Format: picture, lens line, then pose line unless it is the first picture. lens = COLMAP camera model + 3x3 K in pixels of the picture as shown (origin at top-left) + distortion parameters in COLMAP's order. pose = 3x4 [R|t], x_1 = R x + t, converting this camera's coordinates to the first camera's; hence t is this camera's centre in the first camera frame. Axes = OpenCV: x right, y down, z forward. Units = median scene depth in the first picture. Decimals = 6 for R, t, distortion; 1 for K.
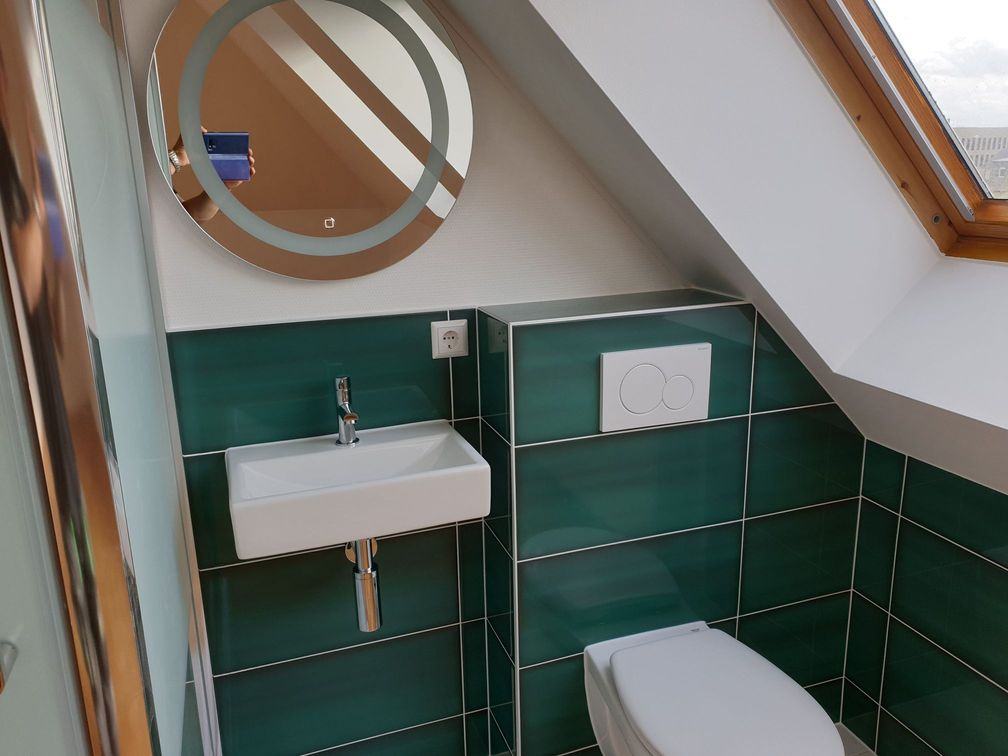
lens RADIAL K [[783.2, 0, 506.2], [0, 783.2, 373.5], [0, 0, 1]] dist [0.033599, -0.037928]
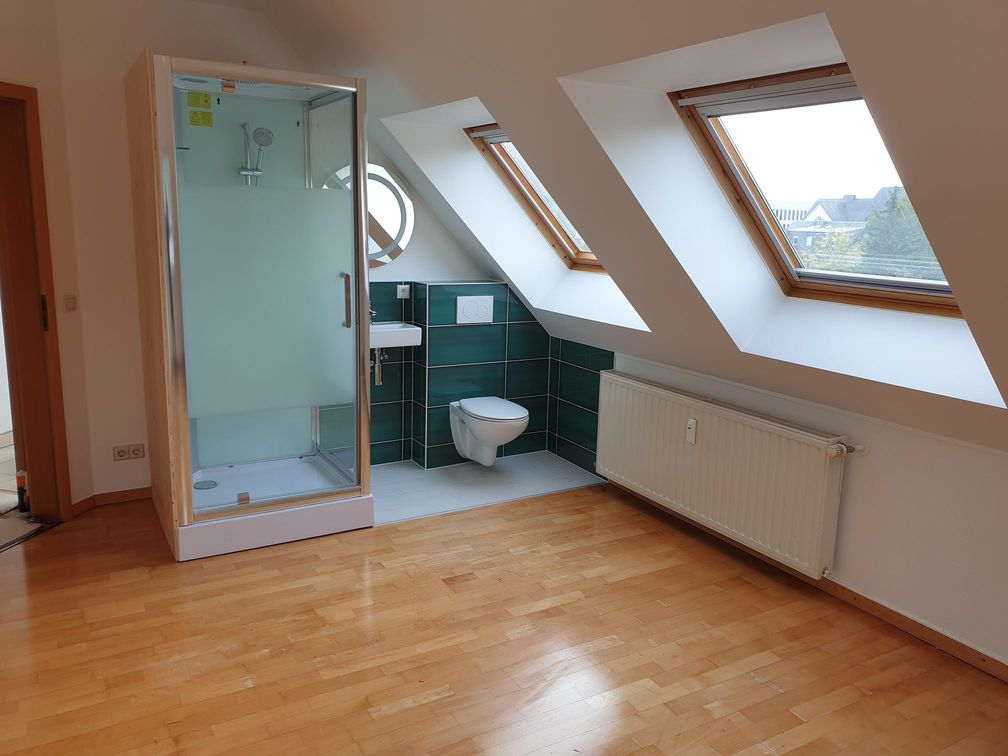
lens RADIAL K [[783.2, 0, 510.6], [0, 783.2, 384.4], [0, 0, 1]] dist [0.033599, -0.037928]
pose [[0.980644, 0.010133, 0.195536, -0.247216], [-0.001298, 0.998974, -0.045261, 0.426531], [-0.195794, 0.044131, 0.979652, -1.879632]]
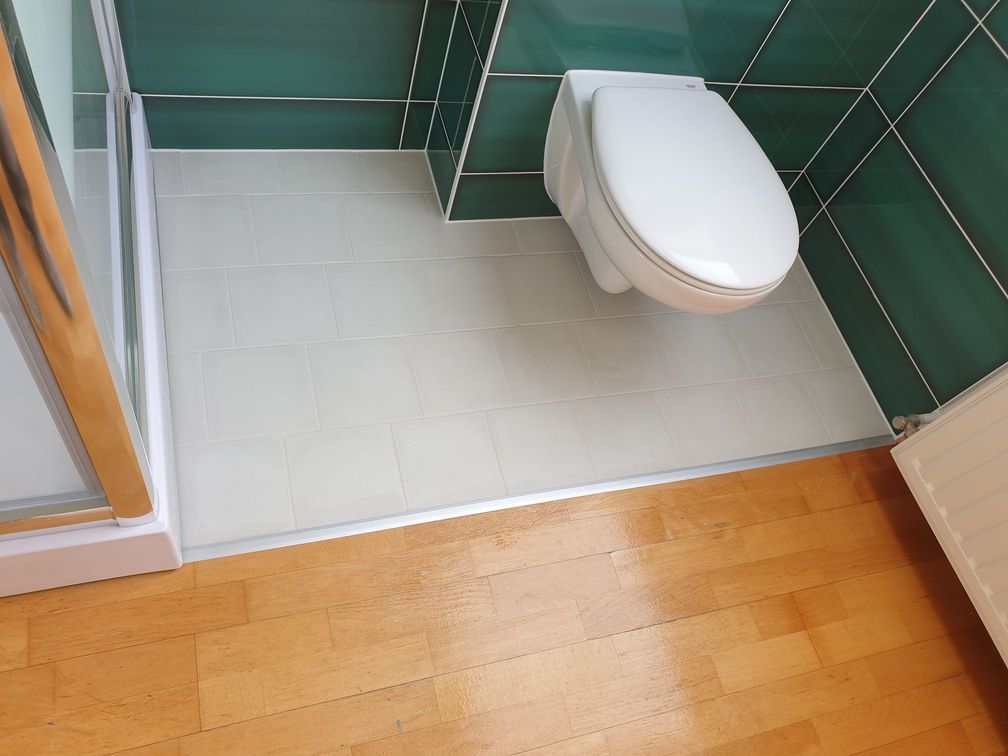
lens RADIAL K [[783.2, 0, 512.8], [0, 783.2, 380.7], [0, 0, 1]] dist [0.033599, -0.037928]
pose [[0.960104, 0.204162, 0.191100, -0.053726], [-0.279645, 0.700826, 0.656233, 0.040410], [0.000050, -0.683492, 0.729958, 0.149331]]
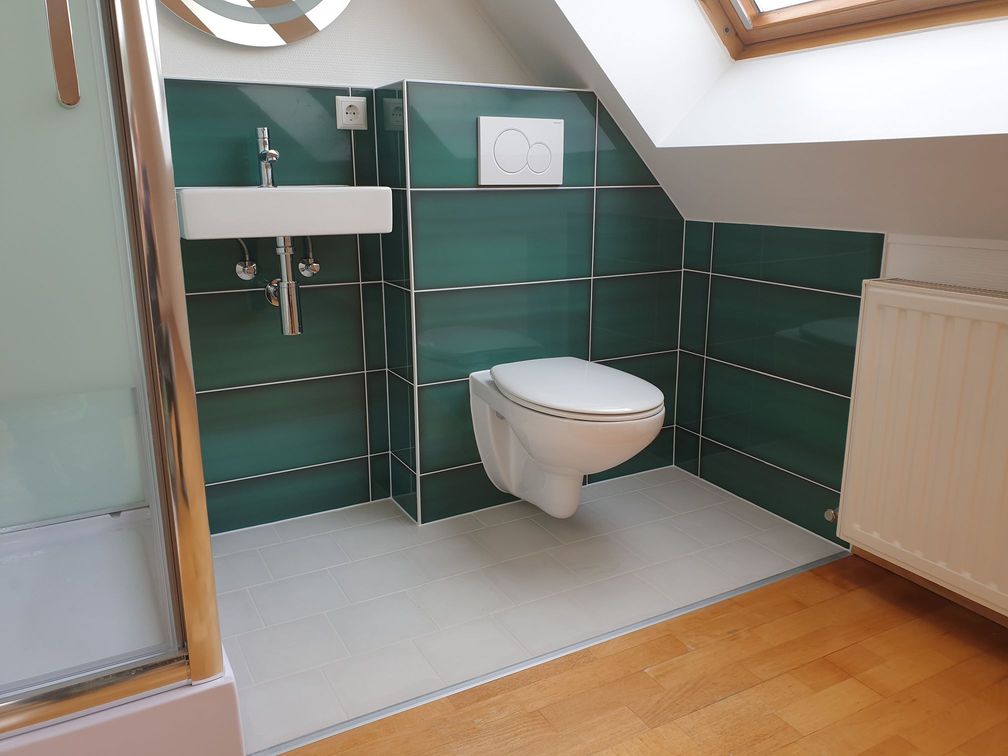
lens RADIAL K [[783.2, 0, 516.3], [0, 783.2, 377.4], [0, 0, 1]] dist [0.033599, -0.037928]
pose [[0.984929, -0.023374, 0.171371, -0.040416], [0.024334, 0.999698, -0.003504, 0.376564], [-0.171237, 0.007621, 0.985200, -0.231317]]
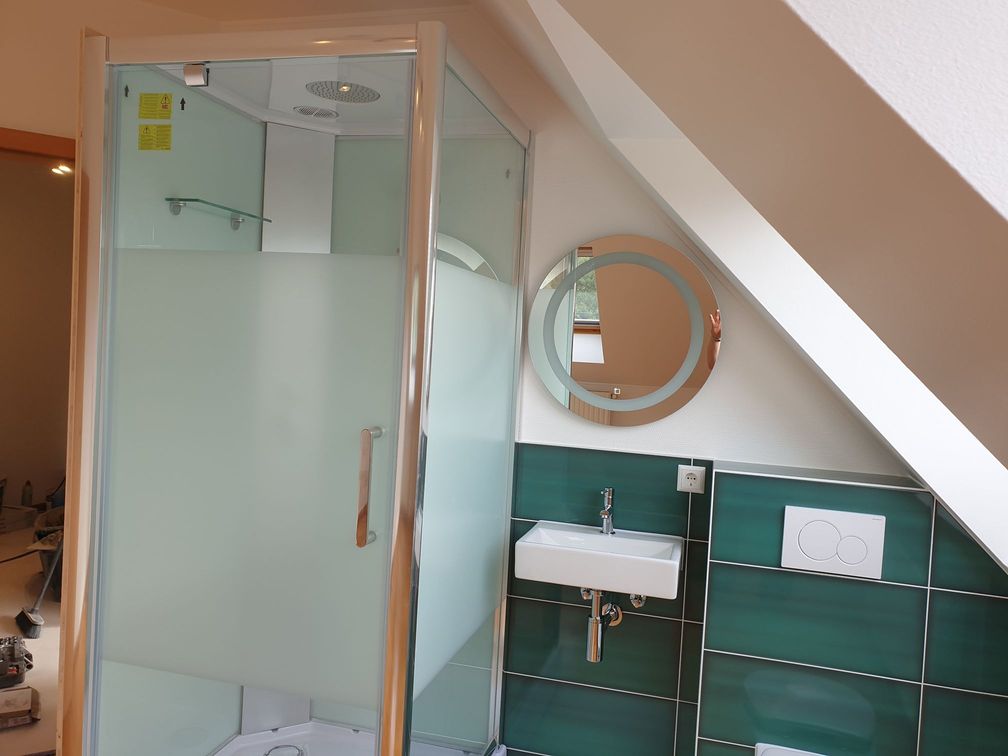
lens RADIAL K [[804.5, 0, 502.4], [0, 804.5, 366.0], [0, 0, 1]] dist [0.013704, -0.000241]
pose [[0.822903, 0.090292, -0.560962, 0.454318], [-0.216135, 0.962816, -0.162086, 0.070608], [0.525467, 0.254625, 0.811819, -0.425755]]
